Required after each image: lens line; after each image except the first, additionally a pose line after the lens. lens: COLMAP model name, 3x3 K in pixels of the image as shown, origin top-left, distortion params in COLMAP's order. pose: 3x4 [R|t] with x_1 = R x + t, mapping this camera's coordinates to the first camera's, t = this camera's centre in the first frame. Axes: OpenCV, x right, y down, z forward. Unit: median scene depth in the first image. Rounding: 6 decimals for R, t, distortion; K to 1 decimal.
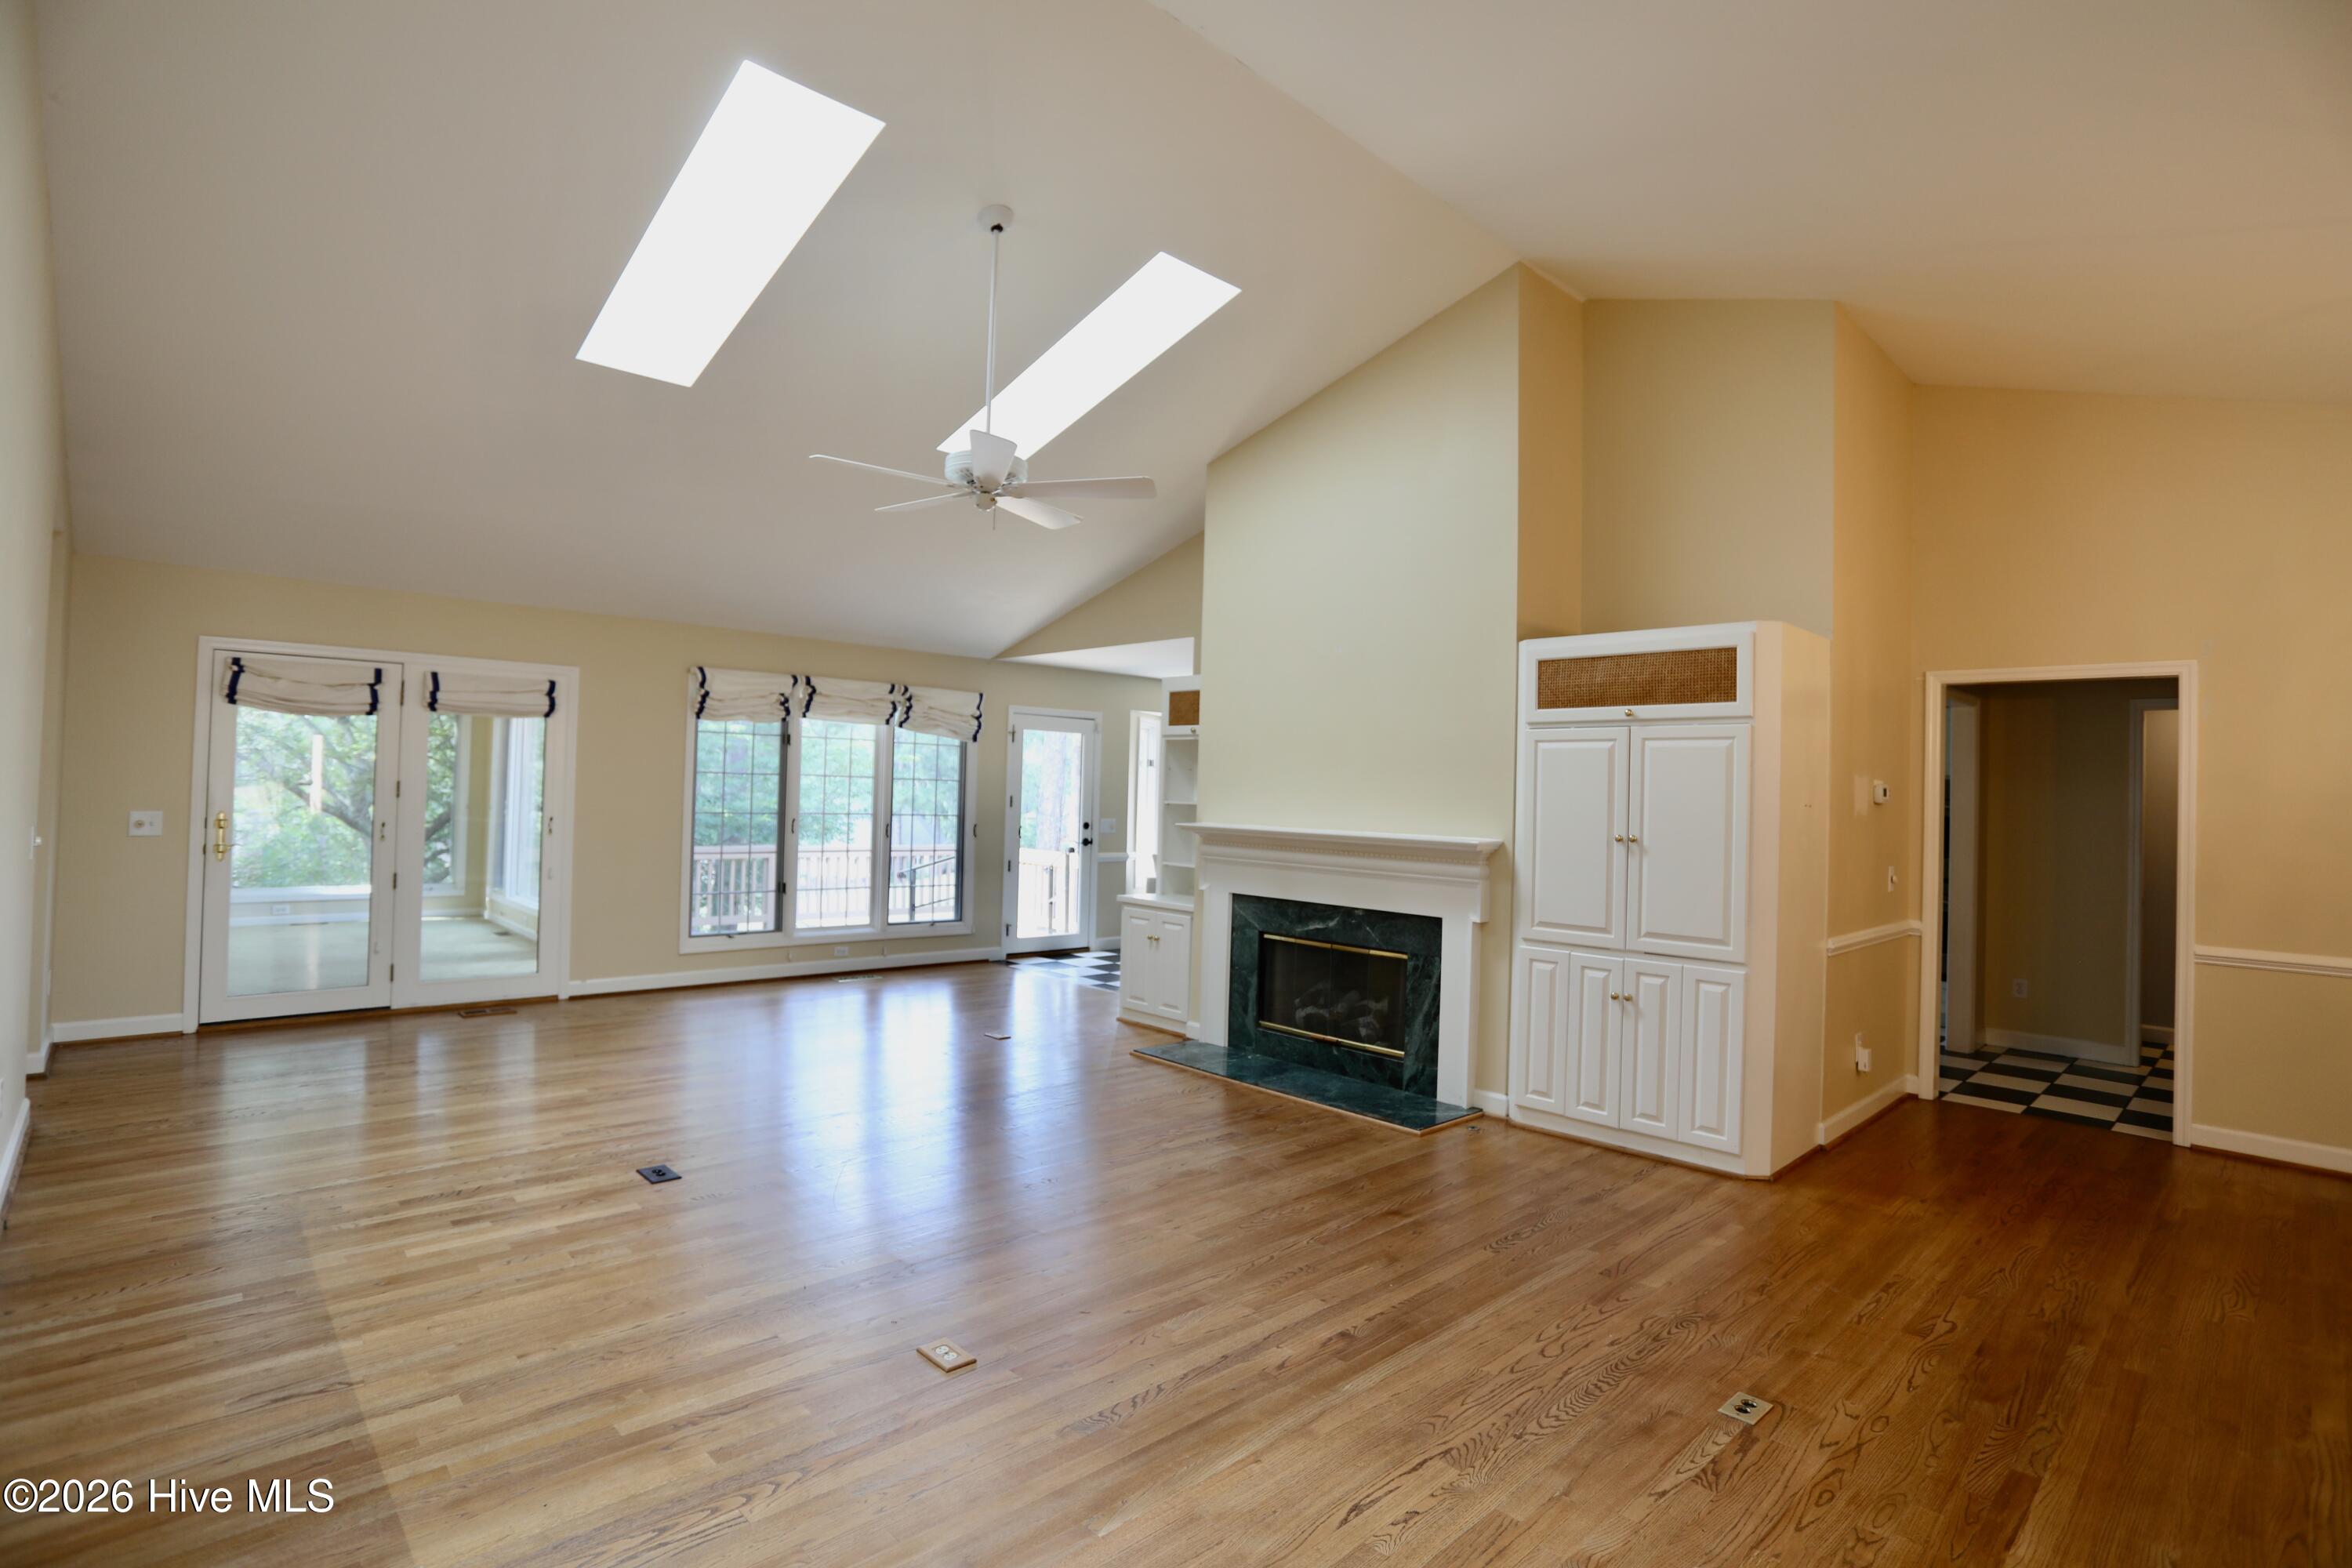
lens RADIAL K [[1143.2, 0, 1174.7], [0, 1143.2, 764.2], [0, 0, 1]] dist [-0.080102, 0.040006]
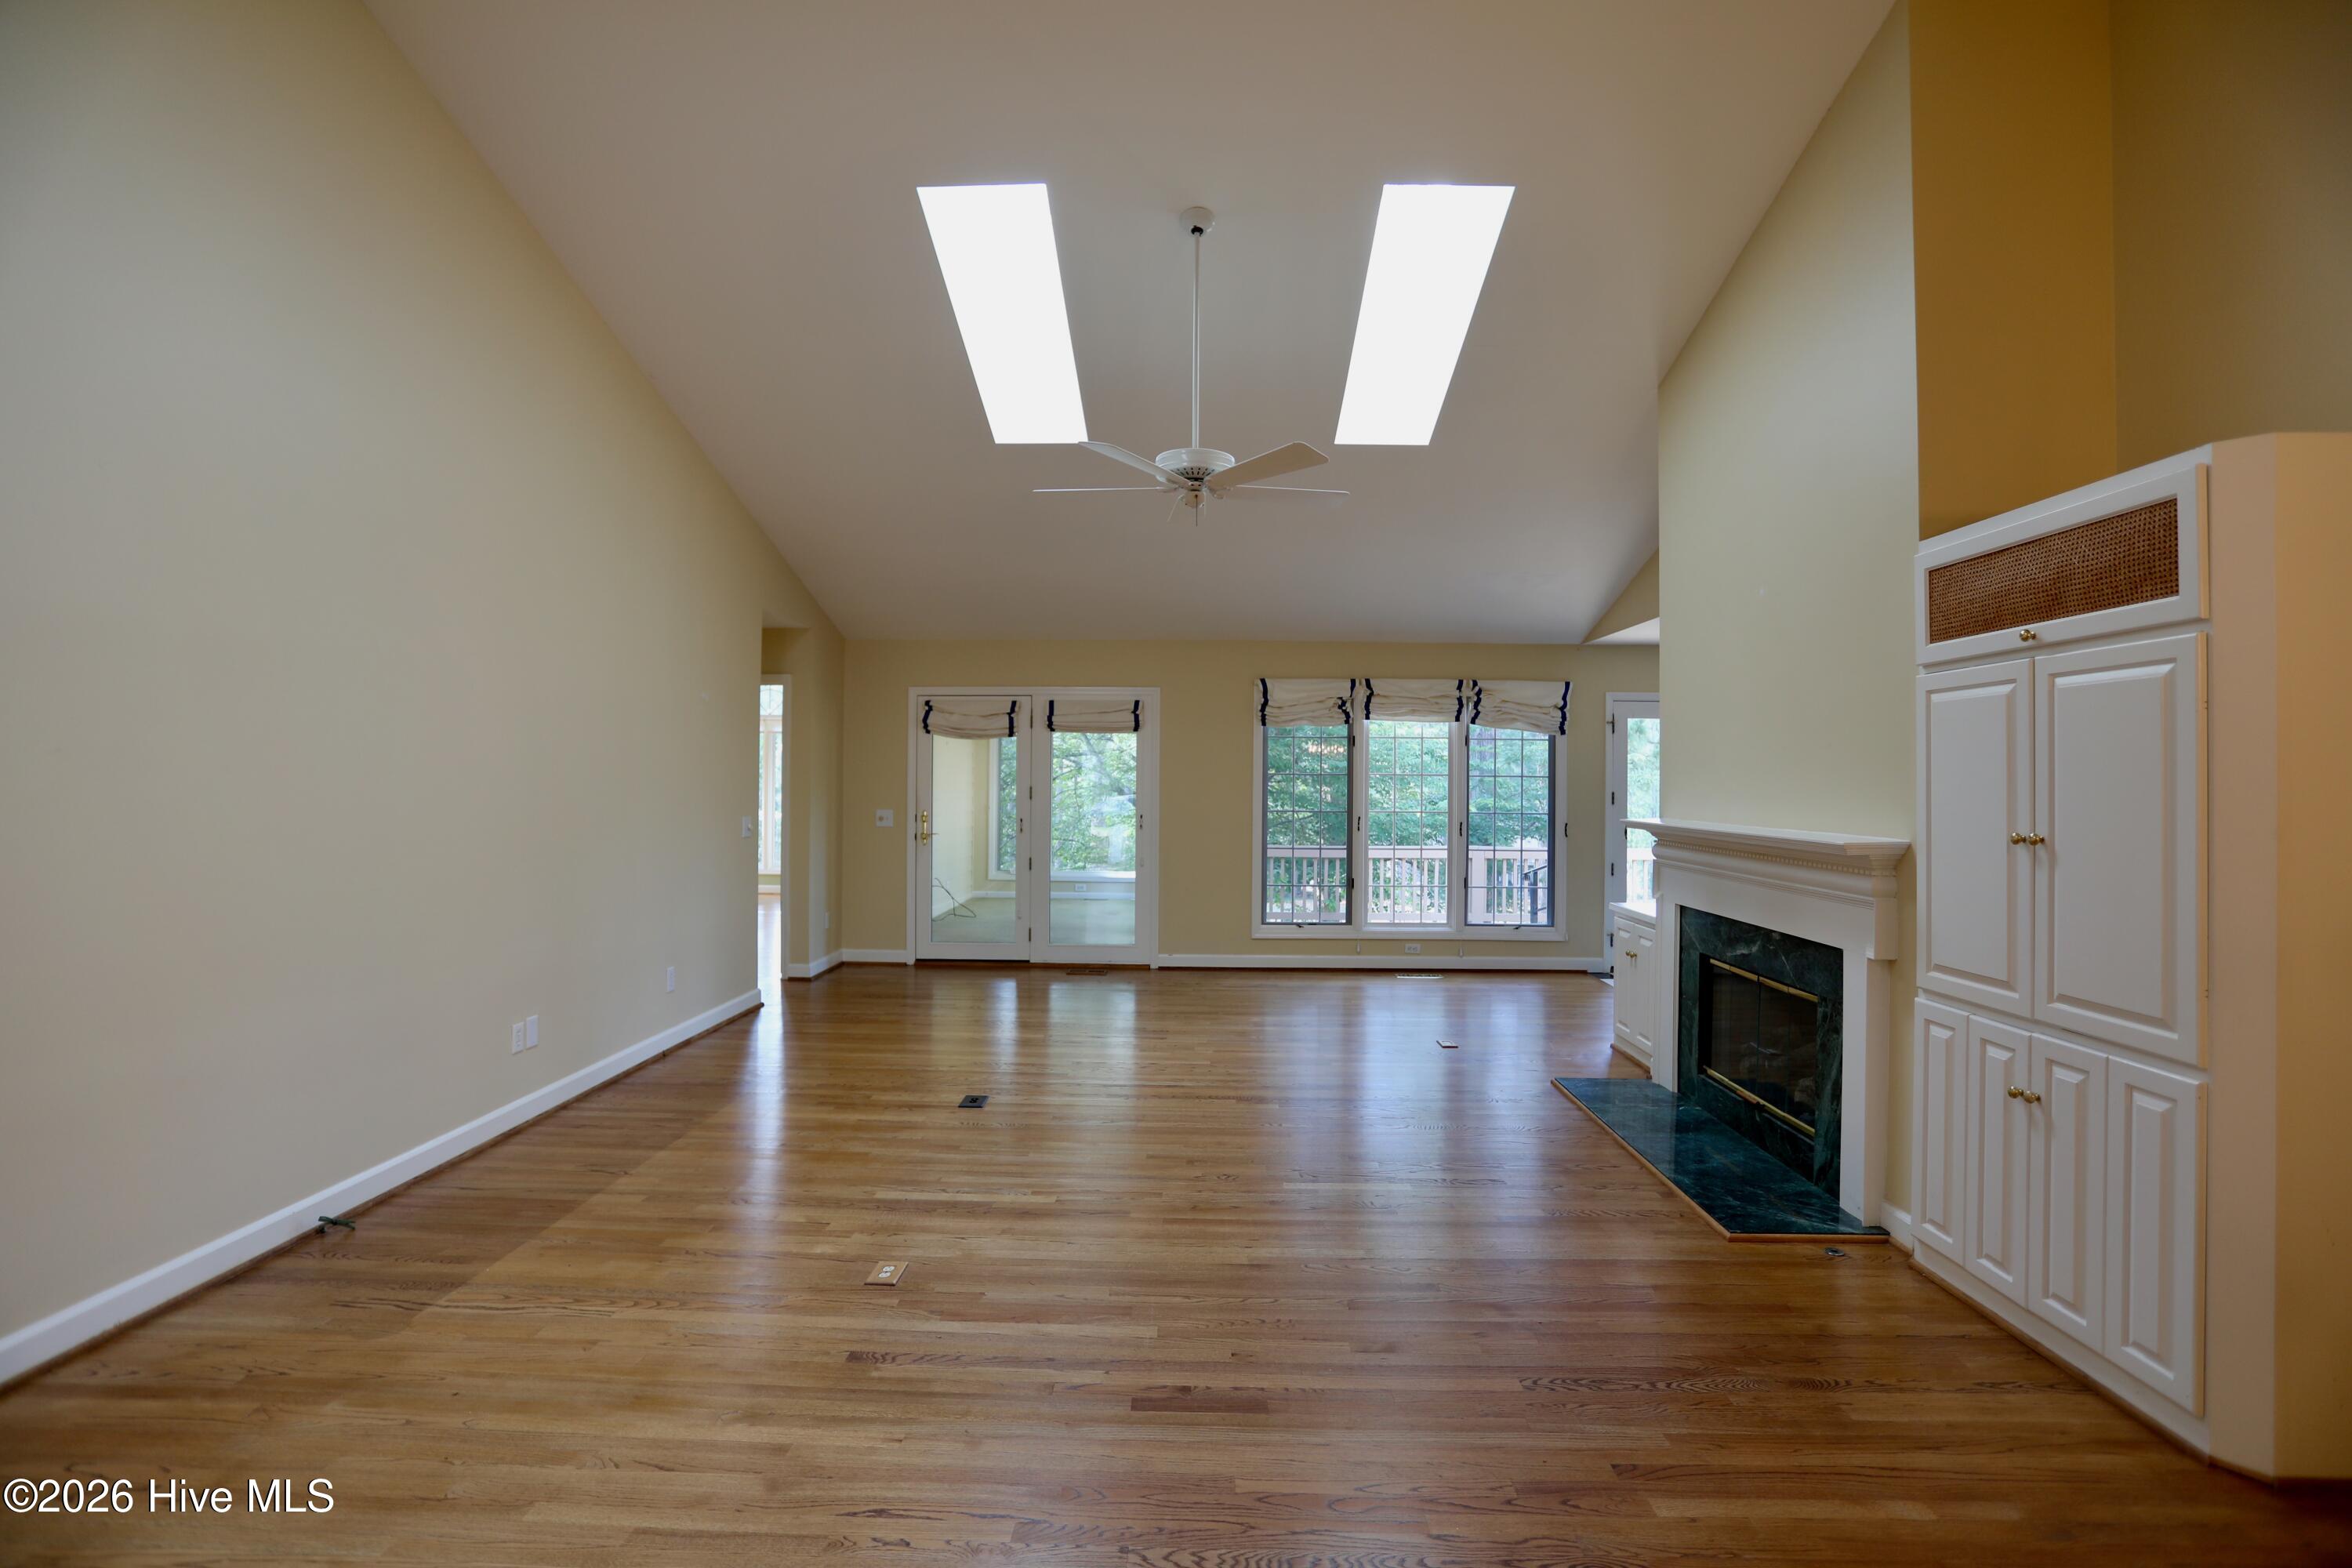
lens RADIAL K [[1143.2, 0, 1174.7], [0, 1143.2, 764.2], [0, 0, 1]] dist [-0.080102, 0.040006]
pose [[0.707119, -0.031504, -0.706392, 0.390782], [0.027886, 0.999472, -0.016660, 0.017341], [0.706544, -0.007918, 0.707625, 0.190410]]
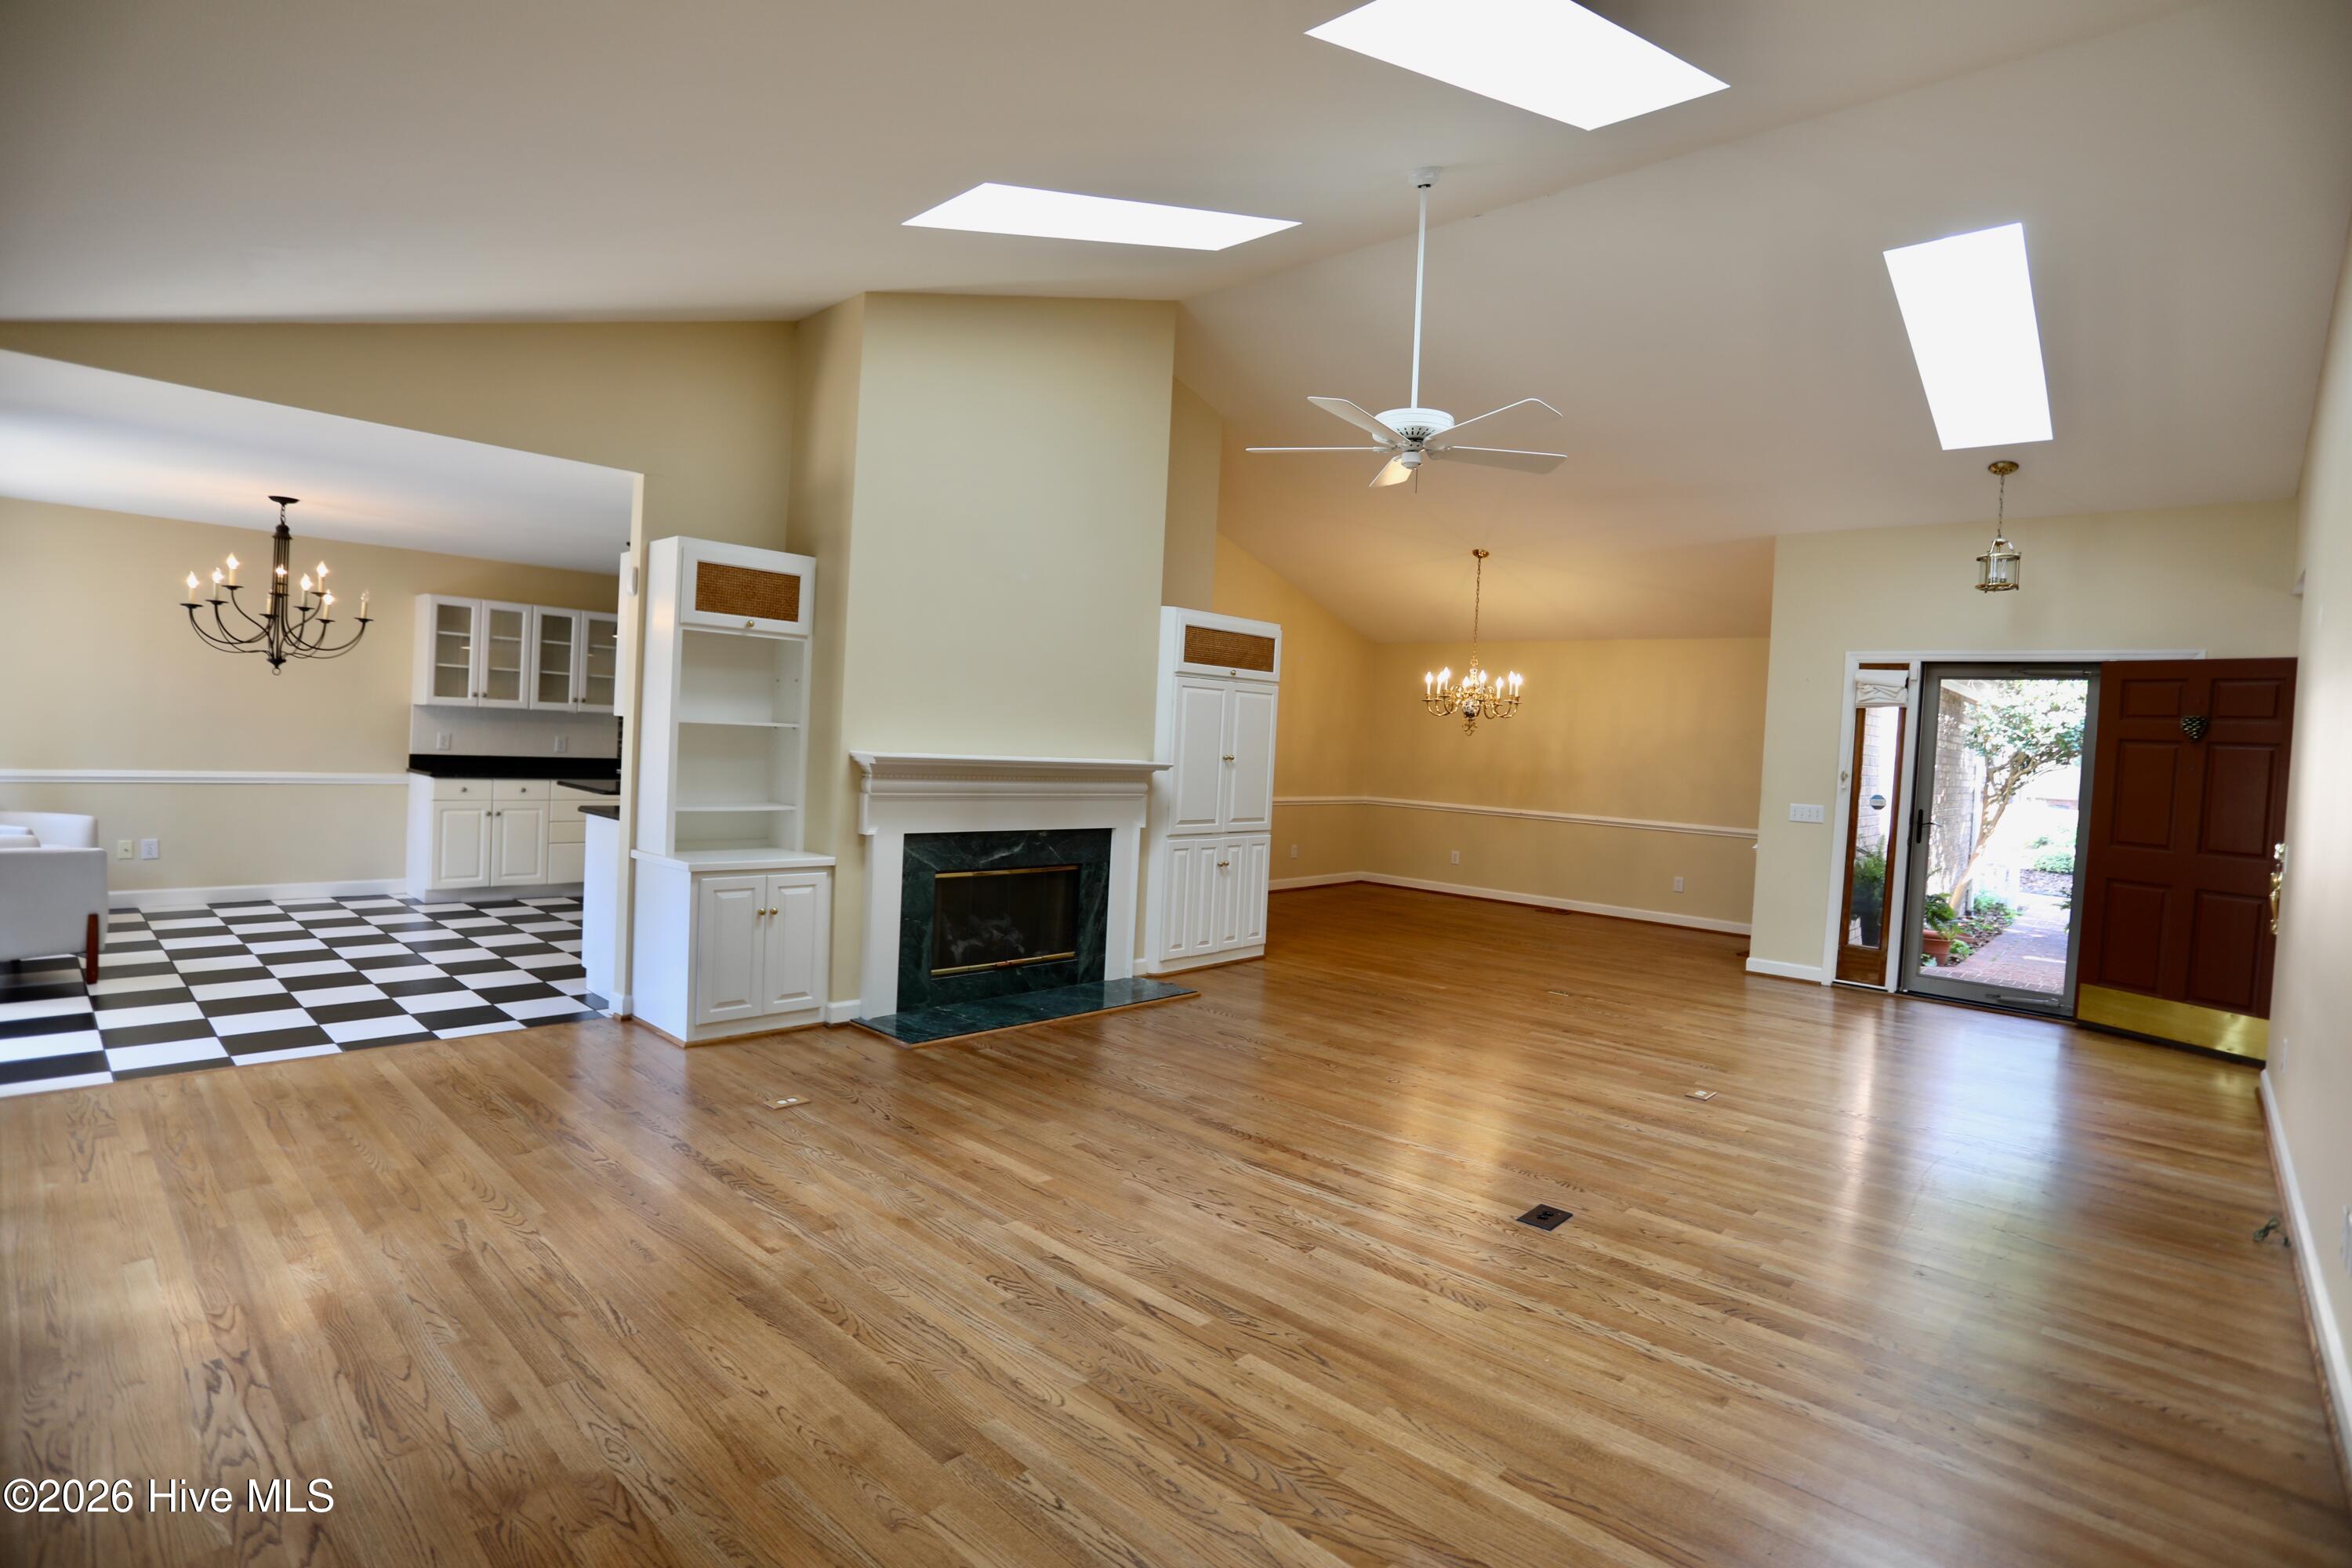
lens RADIAL K [[1143.2, 0, 1174.7], [0, 1143.2, 764.2], [0, 0, 1]] dist [-0.080102, 0.040006]
pose [[-0.062079, -0.054734, 0.996569, -0.855782], [-0.075111, 0.995920, 0.050020, 0.004052], [-0.995241, -0.071748, -0.065937, 0.916750]]
